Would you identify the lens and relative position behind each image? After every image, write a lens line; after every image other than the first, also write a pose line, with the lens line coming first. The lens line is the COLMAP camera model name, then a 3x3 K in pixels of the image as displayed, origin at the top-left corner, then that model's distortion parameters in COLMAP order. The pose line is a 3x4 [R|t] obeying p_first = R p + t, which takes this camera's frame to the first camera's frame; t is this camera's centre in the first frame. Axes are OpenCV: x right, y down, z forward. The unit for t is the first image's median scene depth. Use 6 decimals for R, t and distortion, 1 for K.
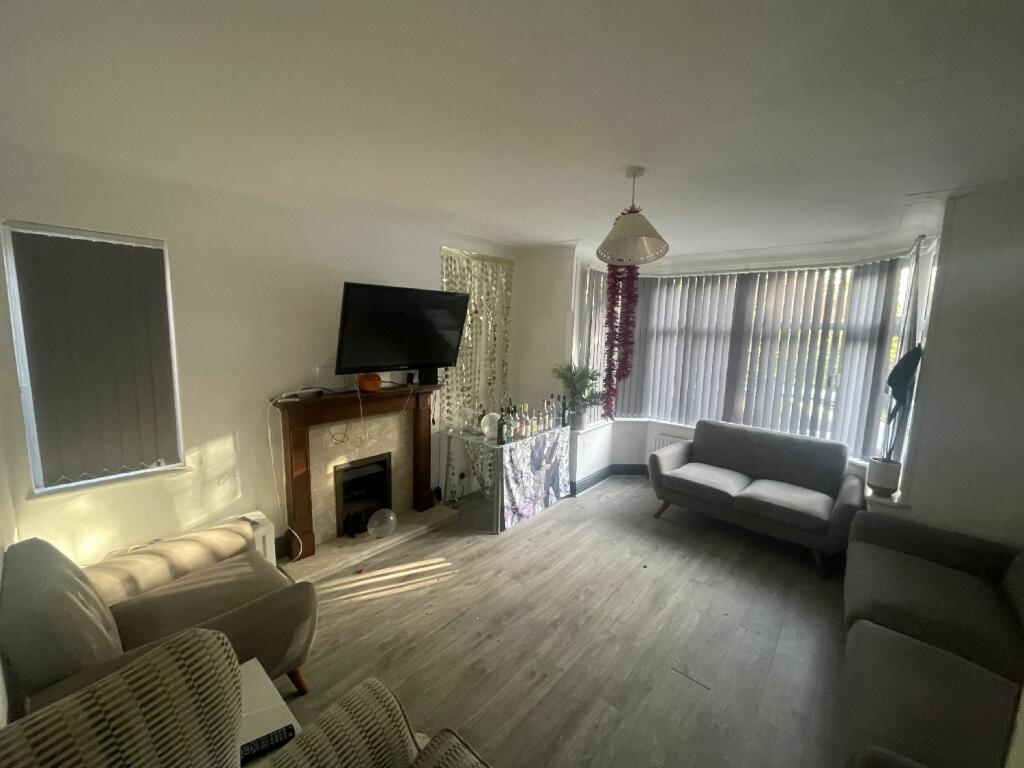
lens RADIAL K [[409.4, 0, 512.0], [0, 409.4, 384.0], [0, 0, 1]] dist [0.000194, 0.000016]
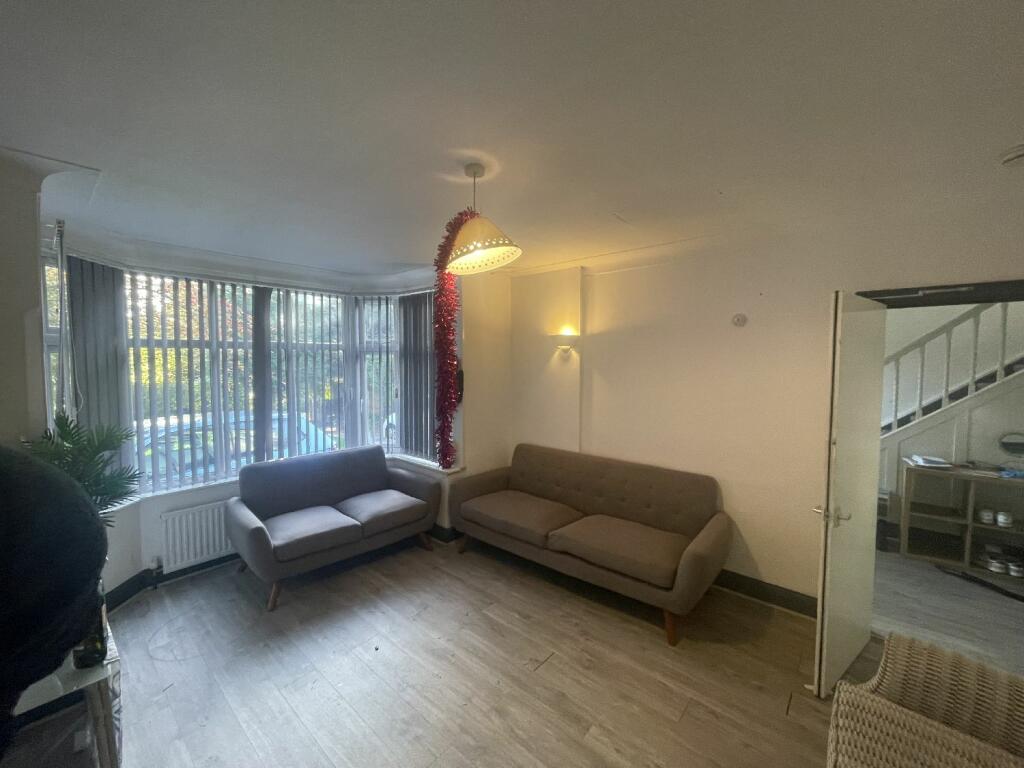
lens RADIAL K [[418.8, 0, 507.1], [0, 418.8, 384.6], [0, 0, 1]] dist [0.000365, 0.000019]
pose [[-0.000343, -0.084103, 0.996457, -0.444904], [0.136152, 0.987174, 0.083367, -0.089674], [-0.990688, 0.135698, 0.011112, 0.691774]]
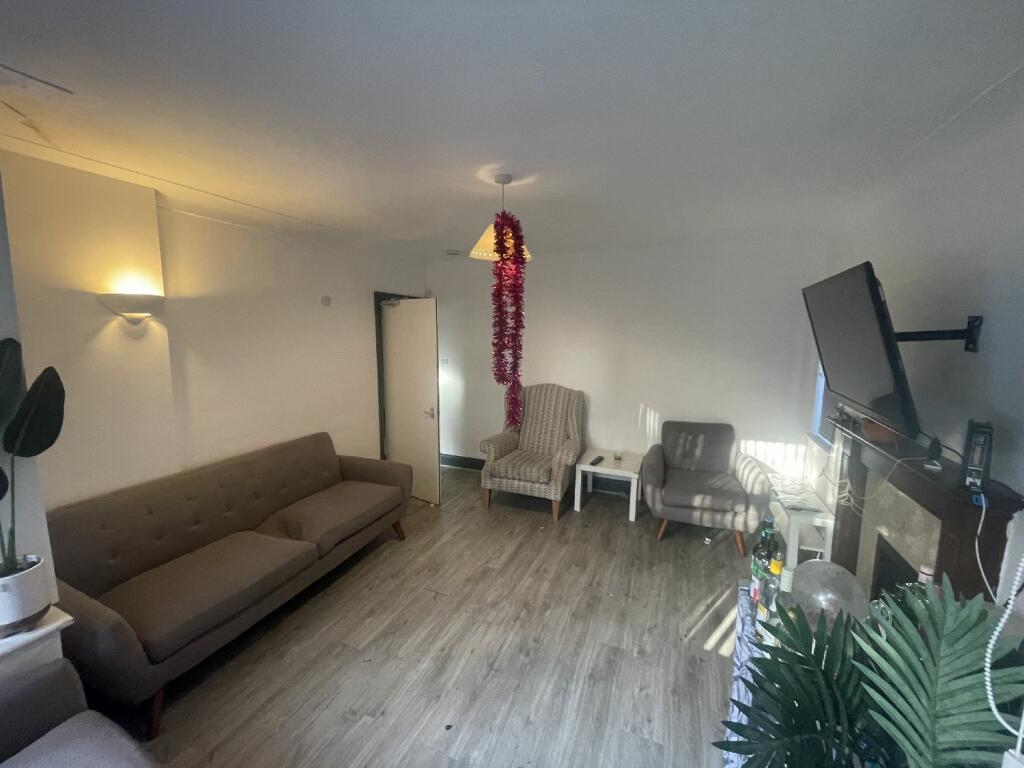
lens RADIAL K [[409.4, 0, 512.0], [0, 409.4, 384.0], [0, 0, 1]] dist [0.000194, 0.000016]
pose [[-0.946447, 0.012055, -0.322634, 0.432876], [-0.076351, 0.962600, 0.259944, -0.200803], [0.313701, 0.270657, -0.910130, 1.471660]]
